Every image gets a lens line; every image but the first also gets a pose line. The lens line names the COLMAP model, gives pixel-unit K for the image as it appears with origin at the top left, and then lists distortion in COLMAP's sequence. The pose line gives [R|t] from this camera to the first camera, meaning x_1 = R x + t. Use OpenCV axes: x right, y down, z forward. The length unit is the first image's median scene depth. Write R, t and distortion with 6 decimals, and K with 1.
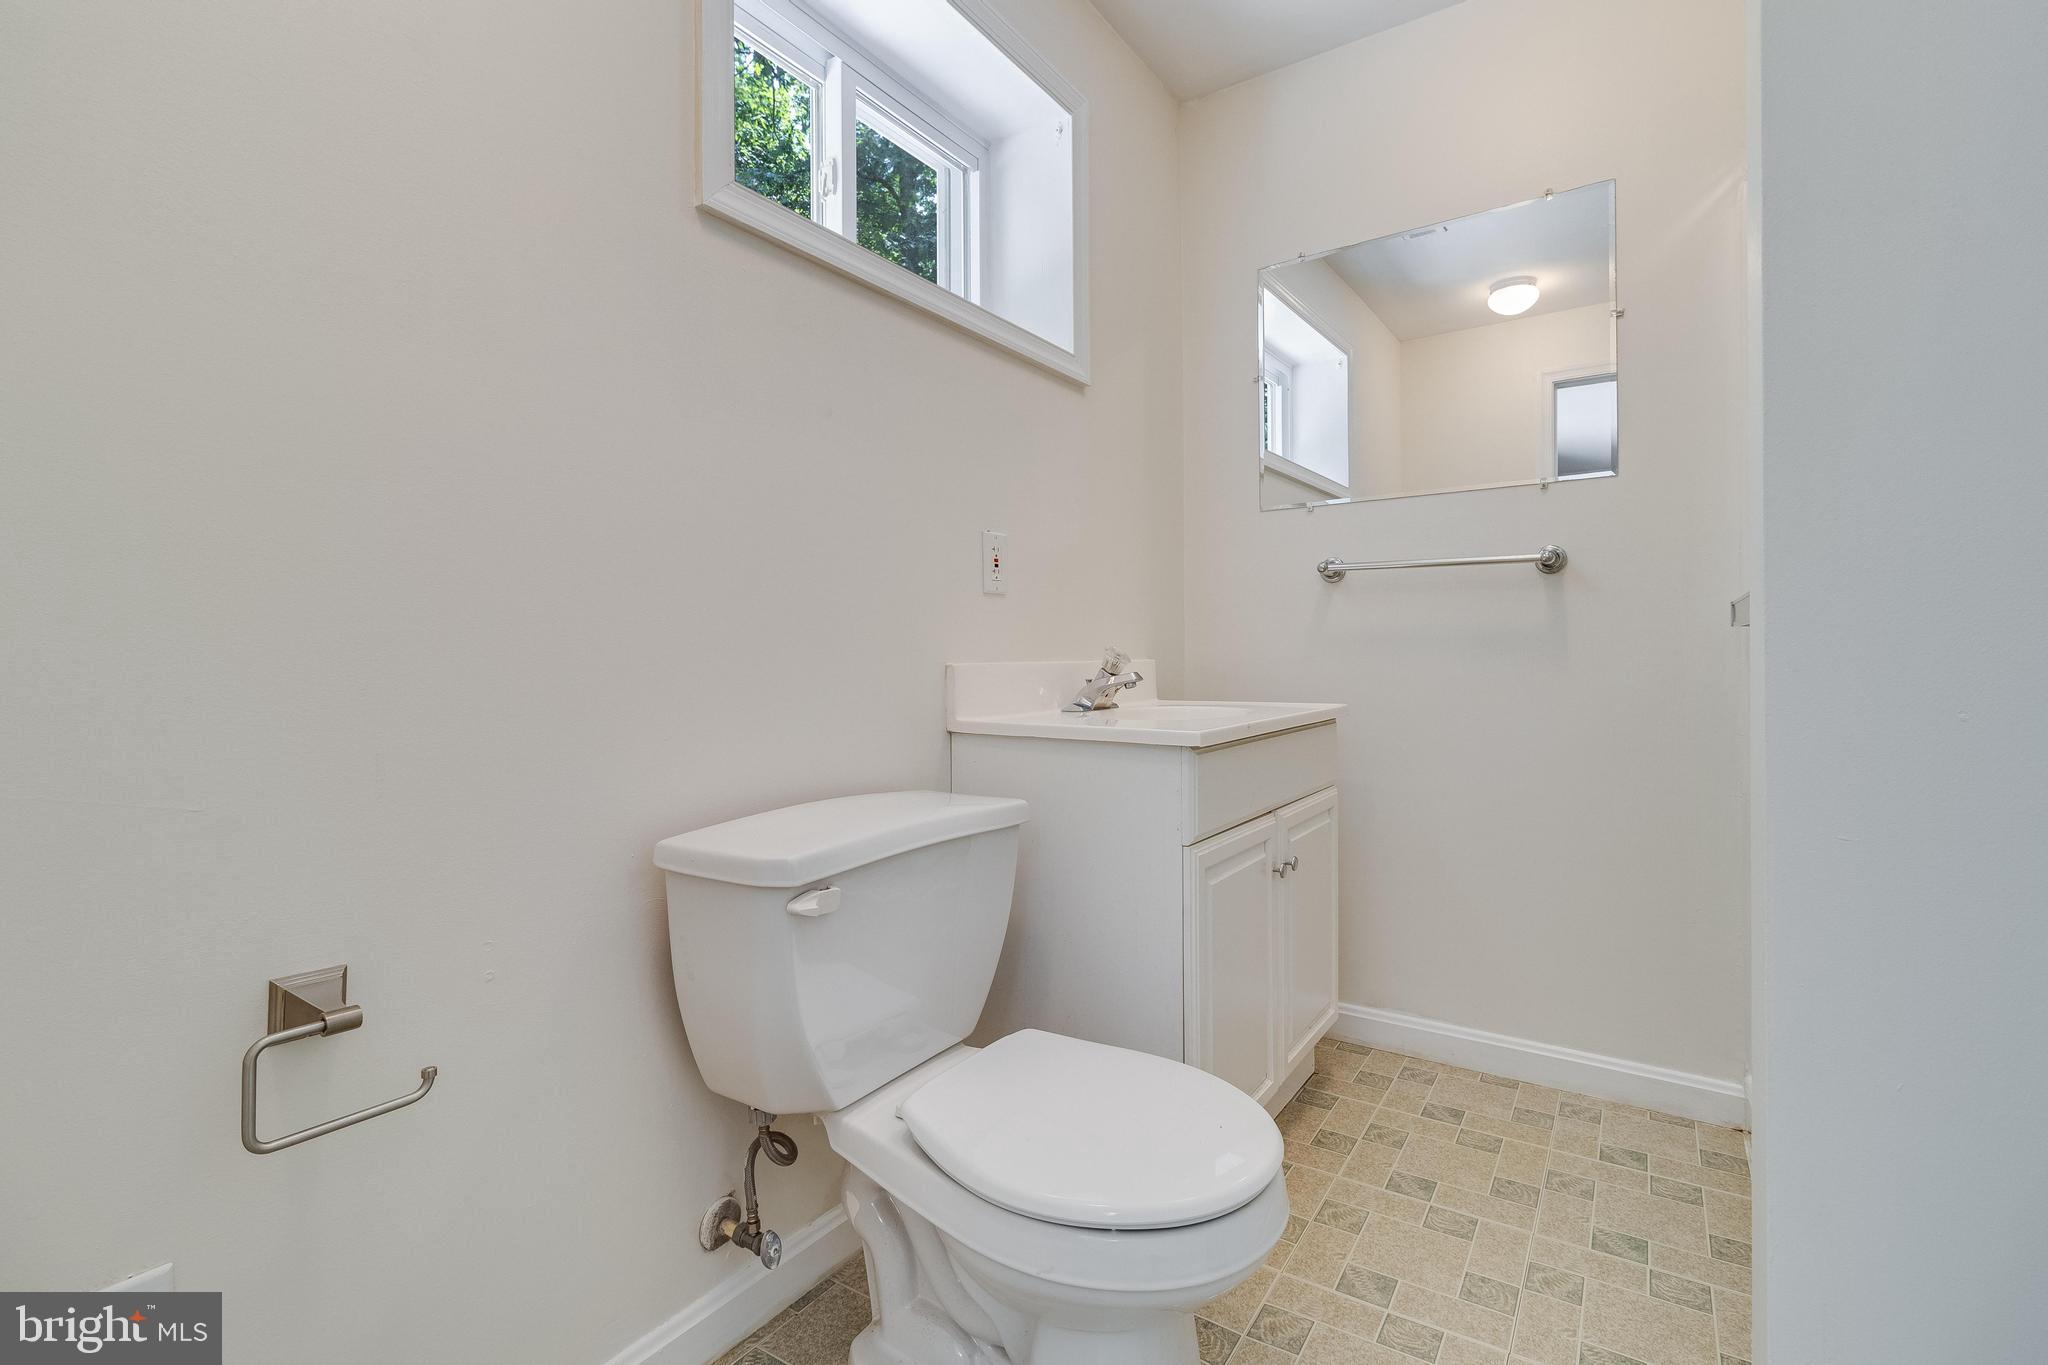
lens RADIAL K [[940.8, 0, 1028.8], [0, 940.8, 663.9], [0, 0, 1]] dist [0.001149, -0.000488]
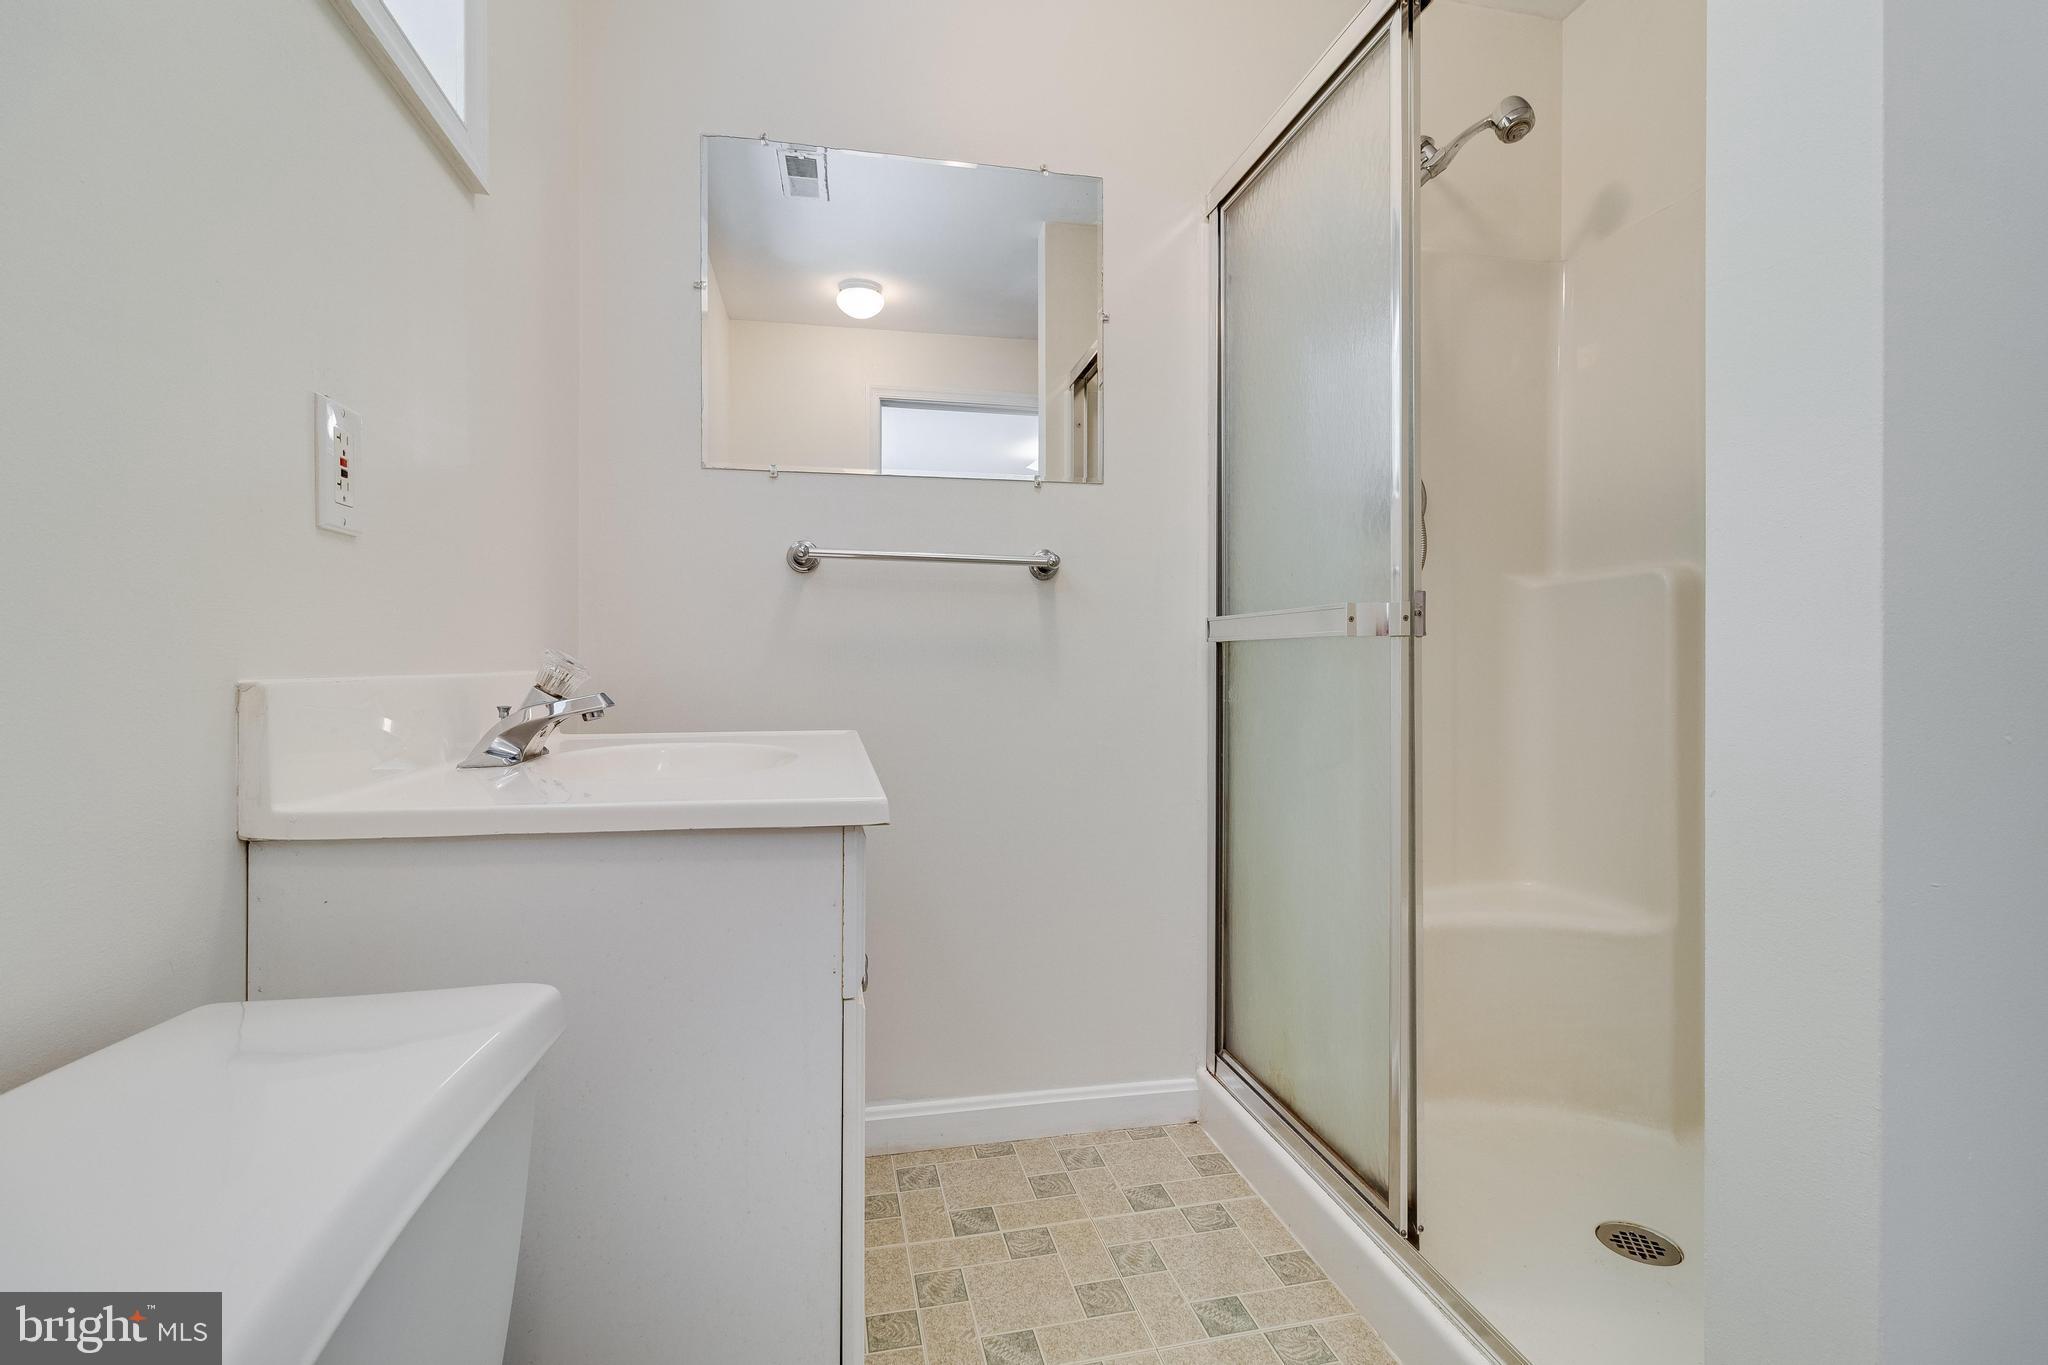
lens RADIAL K [[940.8, 0, 1028.8], [0, 940.8, 663.9], [0, 0, 1]] dist [0.001149, -0.000488]
pose [[0.691537, 0.007715, 0.722299, -0.127428], [0.001458, 0.999926, -0.012076, -0.001940], [-0.722339, 0.009405, 0.691475, 0.387818]]
